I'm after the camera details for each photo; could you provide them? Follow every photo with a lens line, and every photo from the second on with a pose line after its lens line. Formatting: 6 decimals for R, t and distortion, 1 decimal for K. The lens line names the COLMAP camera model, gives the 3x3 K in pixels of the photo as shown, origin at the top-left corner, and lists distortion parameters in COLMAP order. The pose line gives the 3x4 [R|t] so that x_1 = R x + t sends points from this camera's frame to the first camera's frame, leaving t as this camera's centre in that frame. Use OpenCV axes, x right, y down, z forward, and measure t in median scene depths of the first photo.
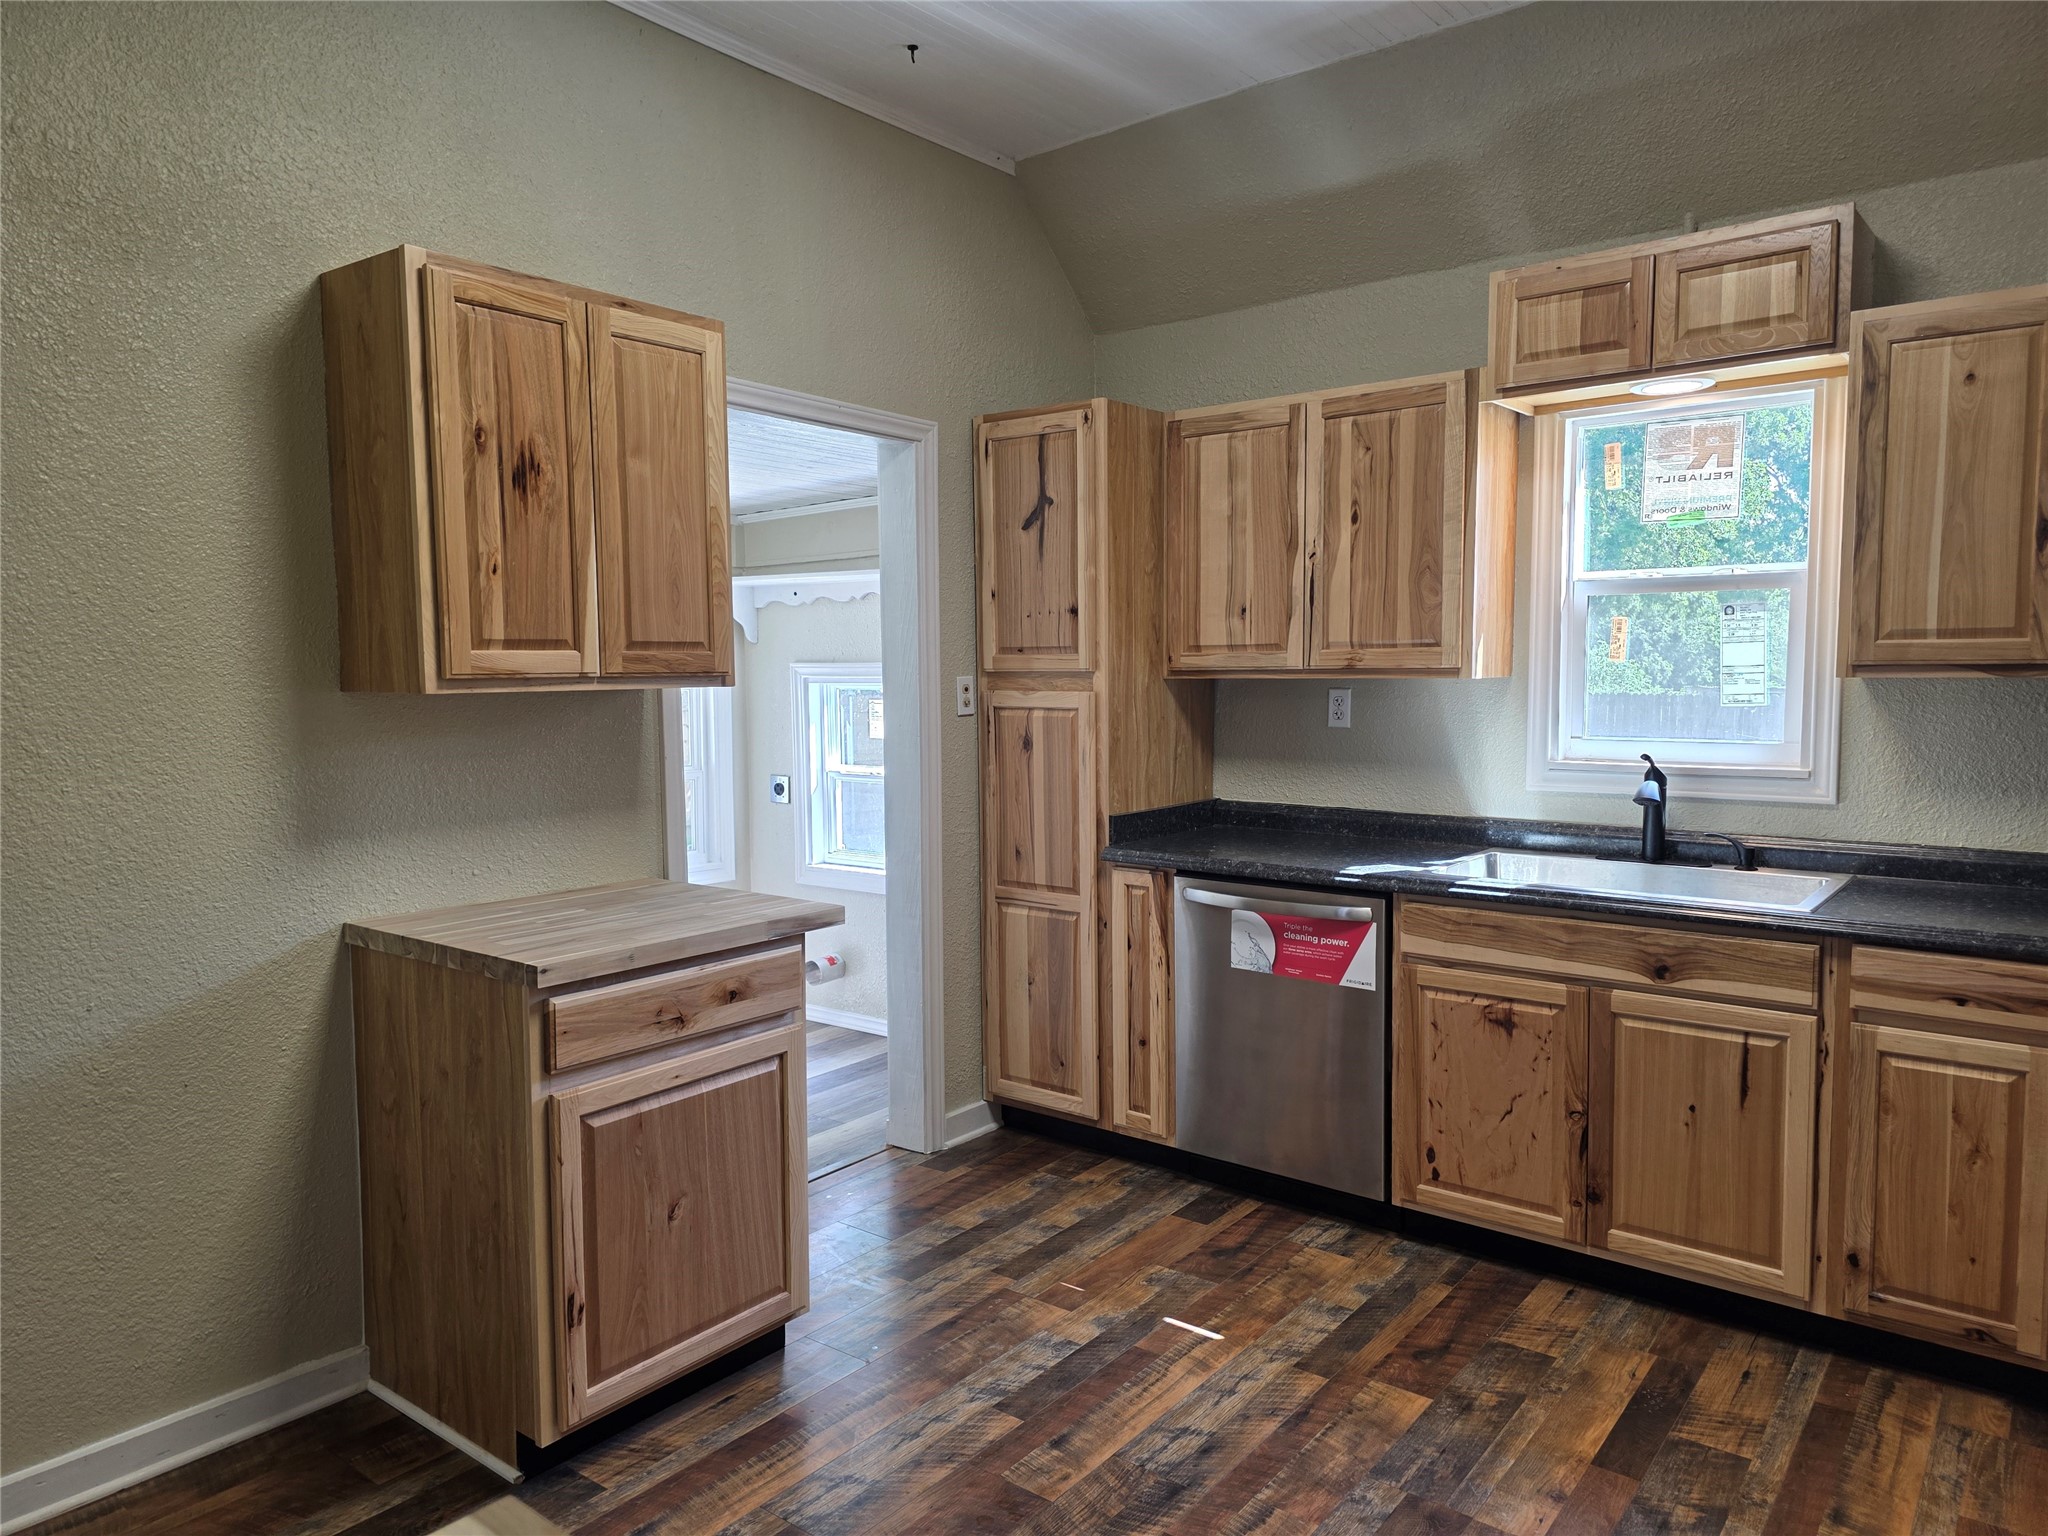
lens RADIAL K [[1357.7, 0, 1026.2], [0, 1357.7, 773.3], [0, 0, 1]] dist [0.065131, -0.061125]
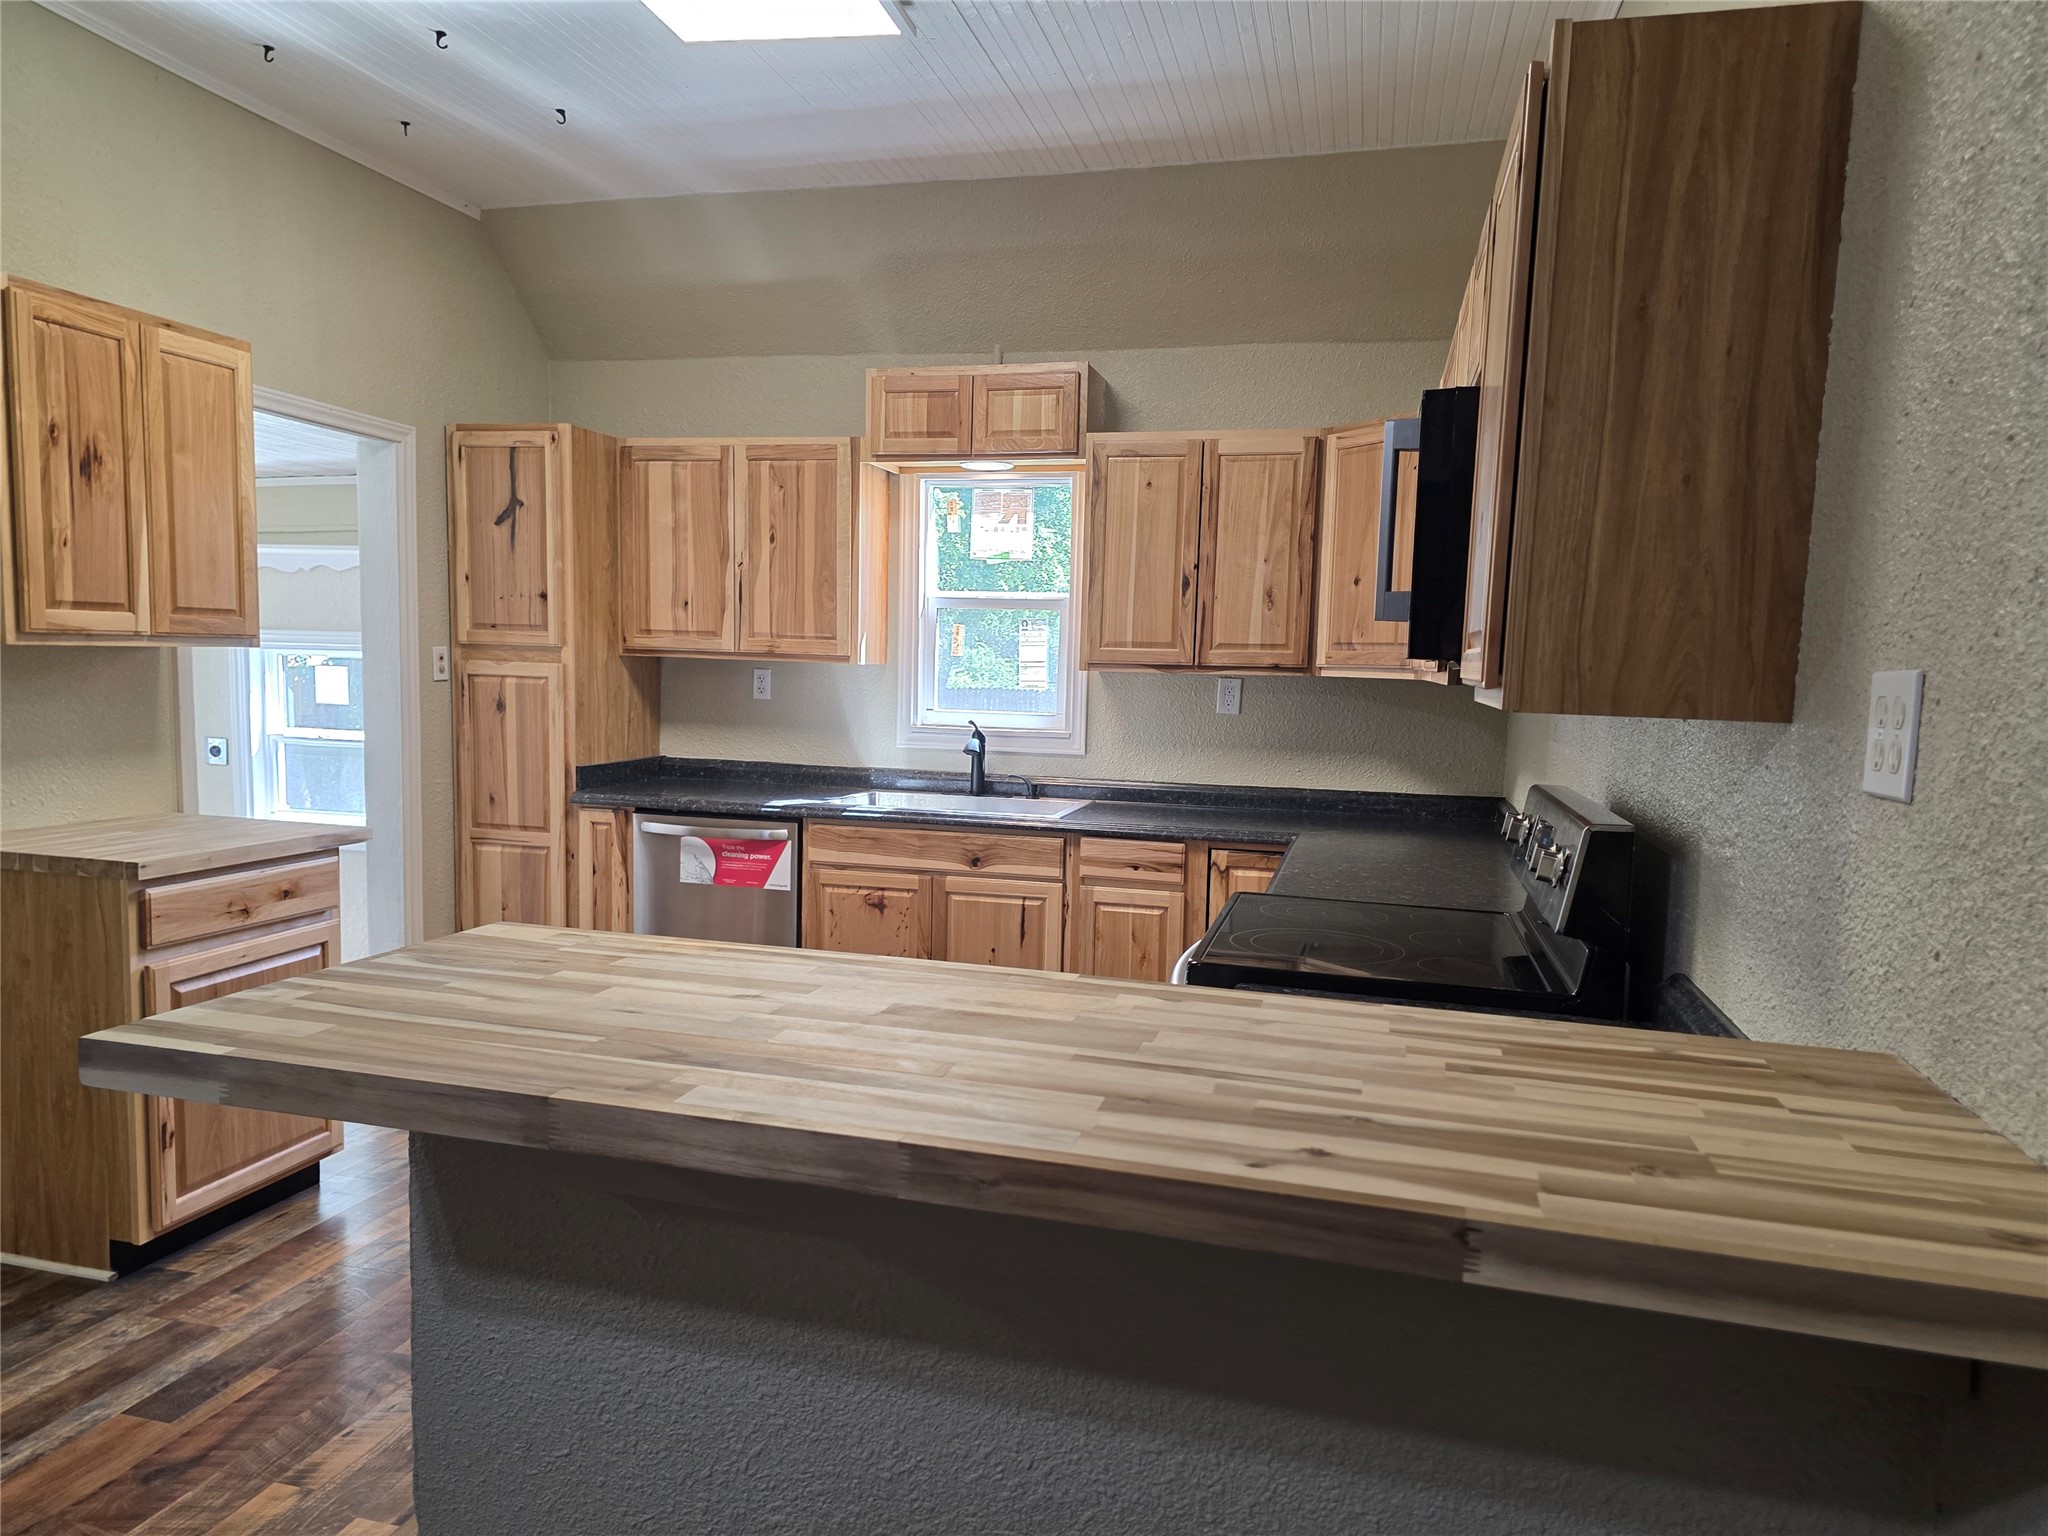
lens RADIAL K [[1357.7, 0, 1029.2], [0, 1357.7, 811.8], [0, 0, 1]] dist [0.065131, -0.061125]
pose [[0.910411, -0.013619, 0.413480, -0.101677], [-0.001874, 0.999312, 0.037042, 0.034228], [-0.413700, -0.034498, 0.909759, -0.385556]]
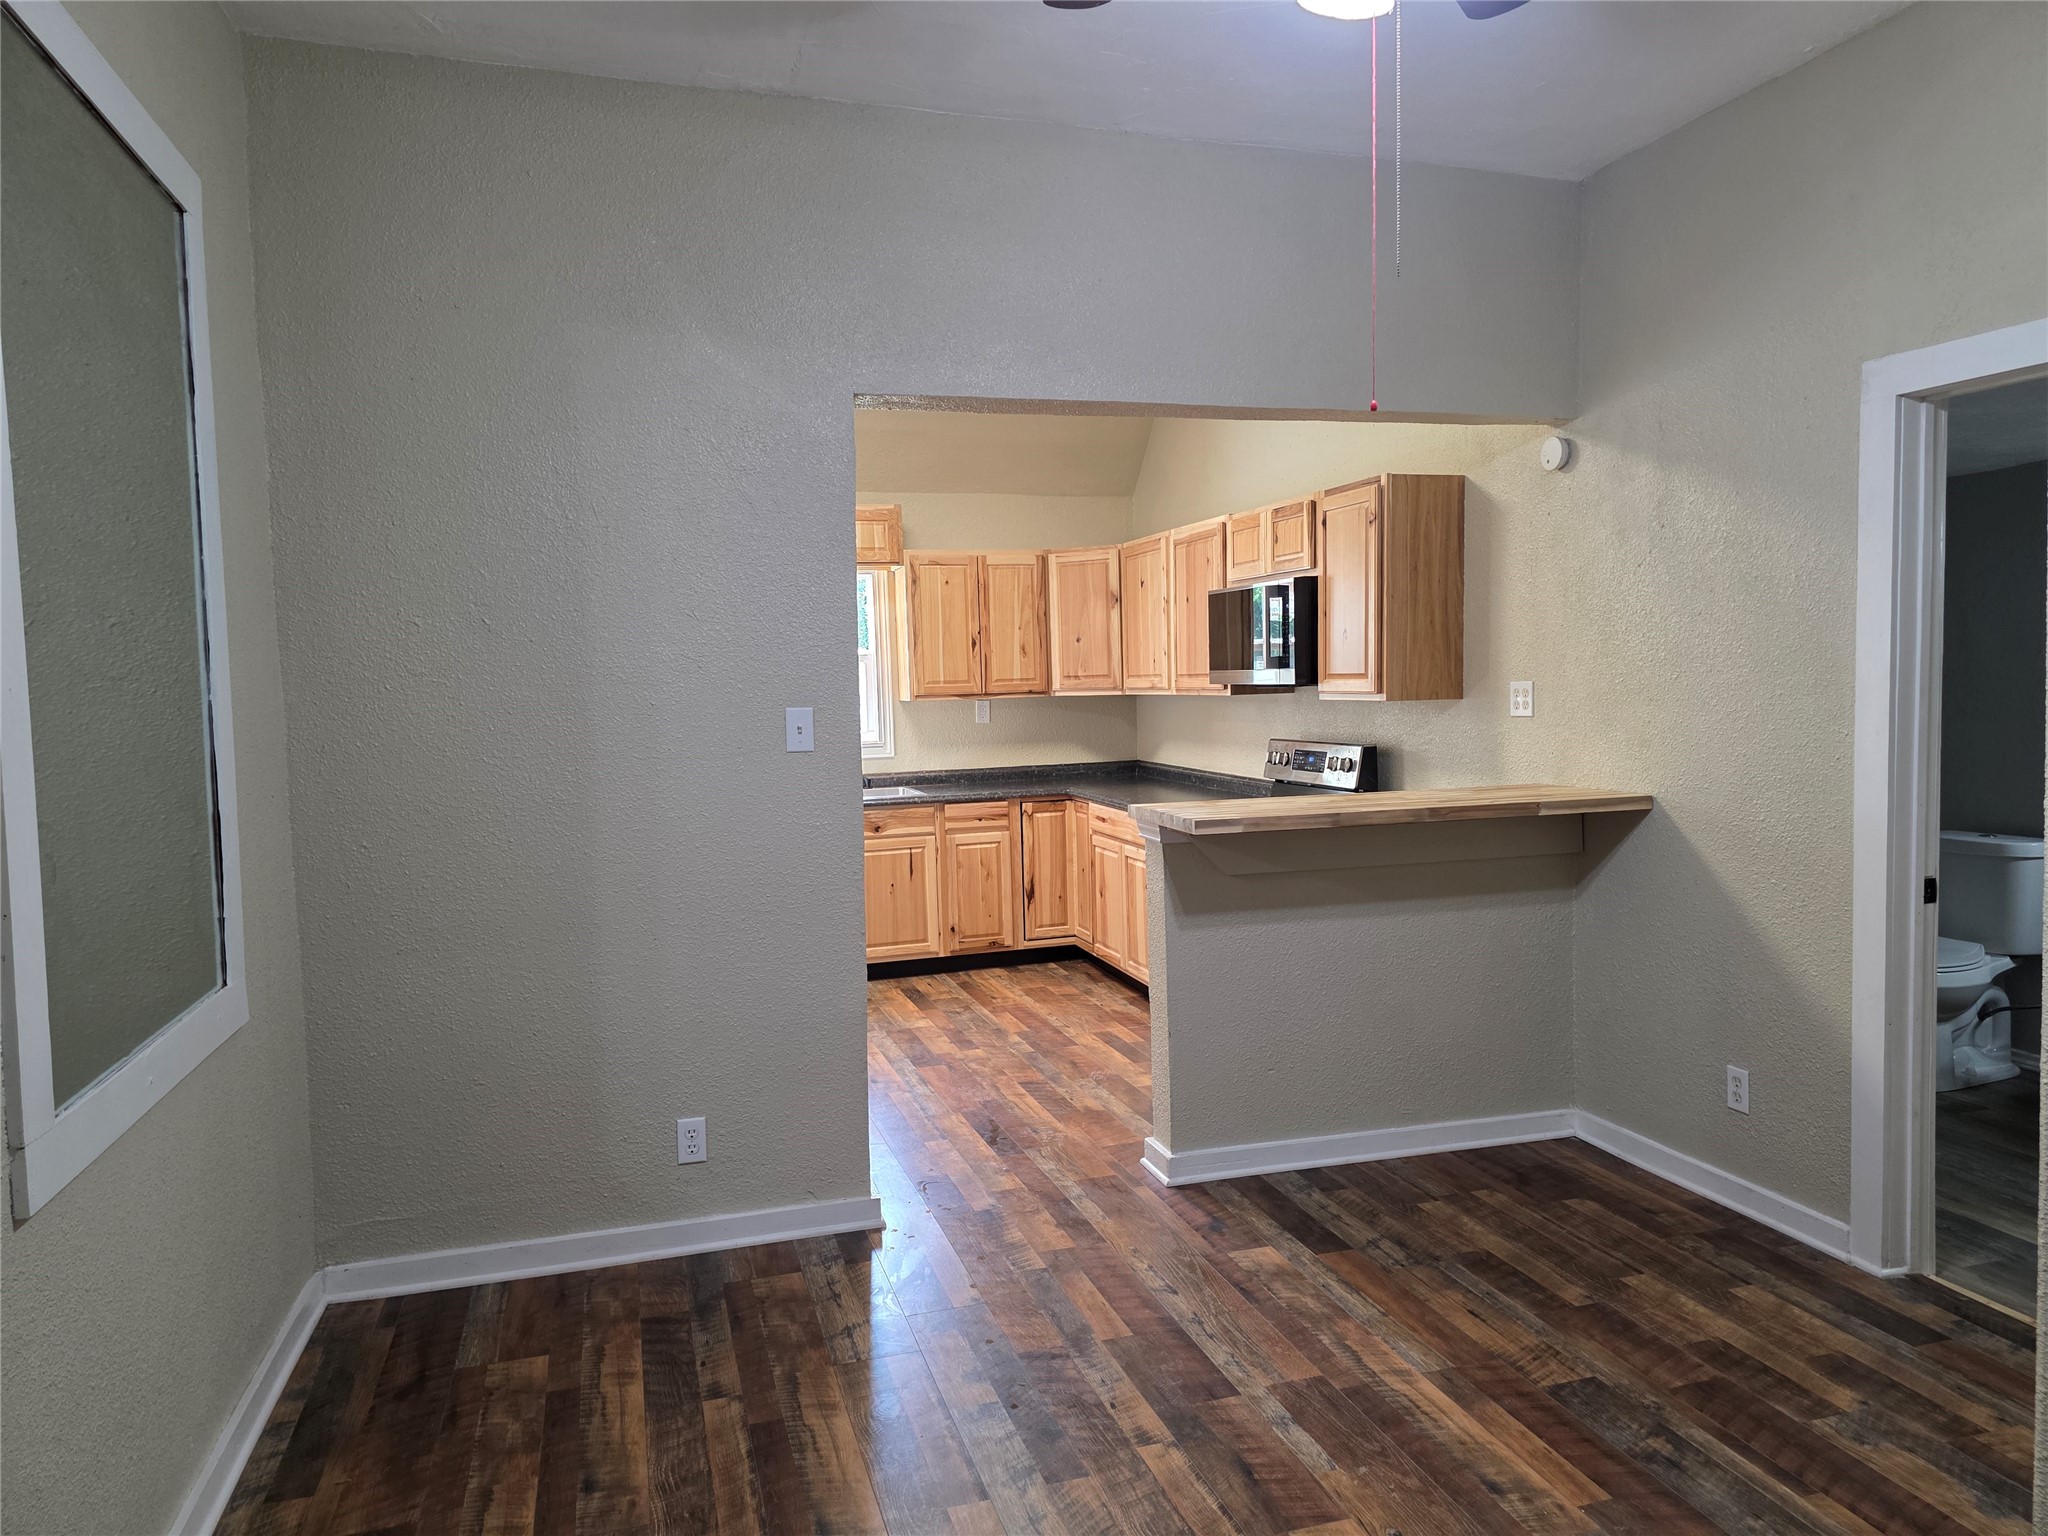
lens RADIAL K [[1357.7, 0, 1037.3], [0, 1357.7, 787.1], [0, 0, 1]] dist [0.065131, -0.061125]
pose [[0.557481, -0.072926, 0.826980, -1.292281], [0.087260, 0.995764, 0.028987, 0.032157], [-0.825591, 0.056003, 0.561483, -0.517252]]
